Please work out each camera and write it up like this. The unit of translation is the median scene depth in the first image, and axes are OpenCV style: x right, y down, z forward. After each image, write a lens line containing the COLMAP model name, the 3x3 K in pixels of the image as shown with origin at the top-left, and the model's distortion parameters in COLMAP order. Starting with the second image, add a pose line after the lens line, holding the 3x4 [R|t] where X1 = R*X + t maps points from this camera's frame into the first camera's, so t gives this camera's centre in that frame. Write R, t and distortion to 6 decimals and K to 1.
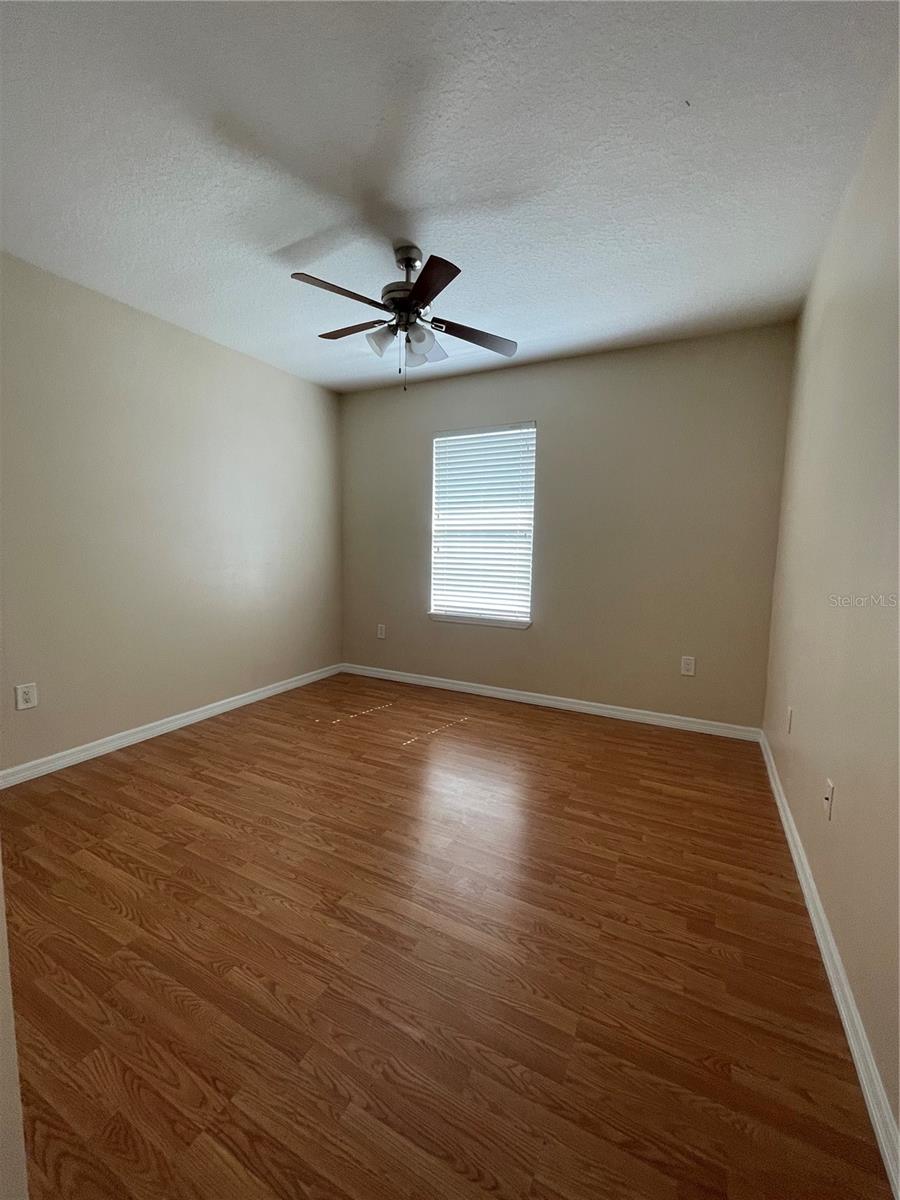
lens RADIAL K [[494.8, 0, 450.0], [0, 494.8, 600.0], [0, 0, 1]] dist [-0.002114, -0.007396]
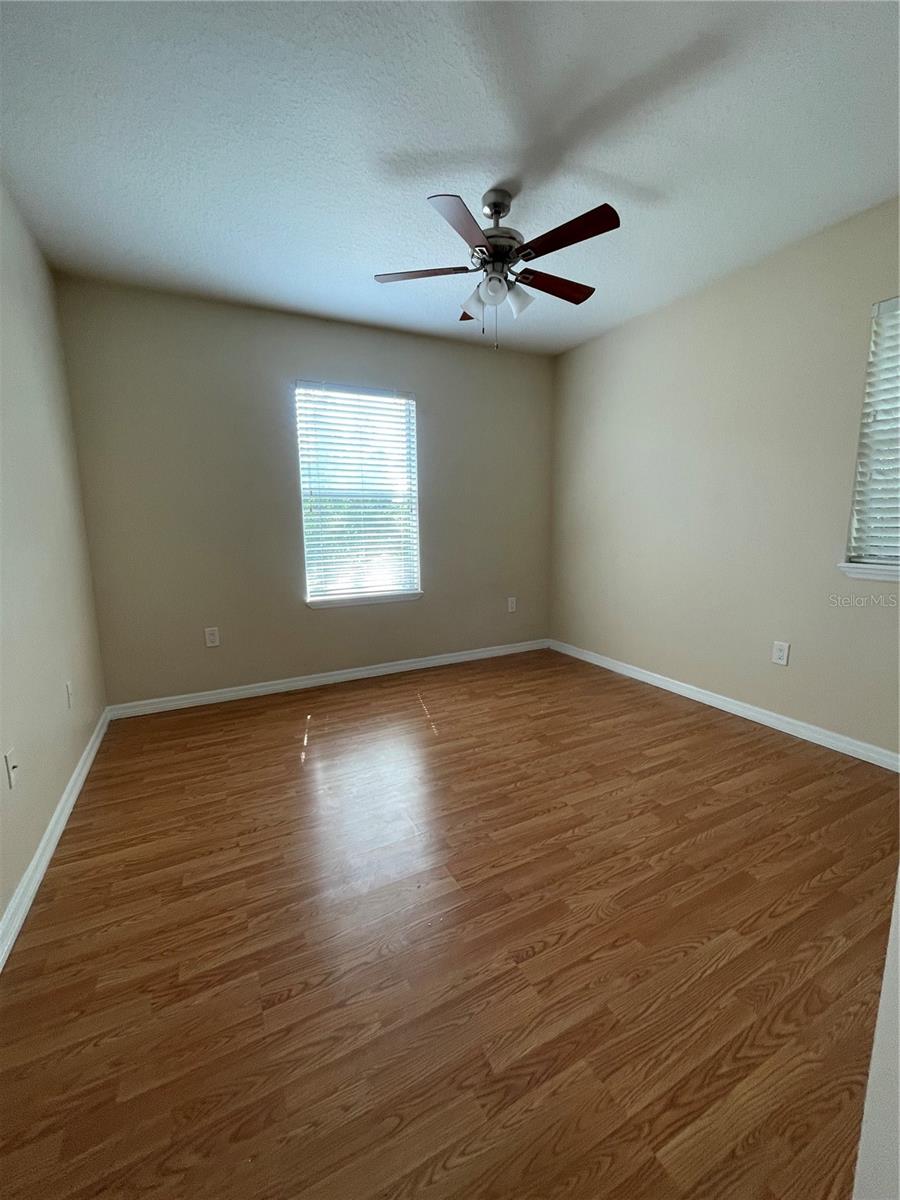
lens RADIAL K [[484.6, 0, 450.9], [0, 484.6, 591.7], [0, 0, 1]] dist [0.002582, -0.008321]
pose [[0.564614, -0.145025, 0.812514, -0.961152], [0.117449, 0.988541, 0.094829, -0.065268], [-0.816956, 0.041887, 0.575177, 0.555167]]
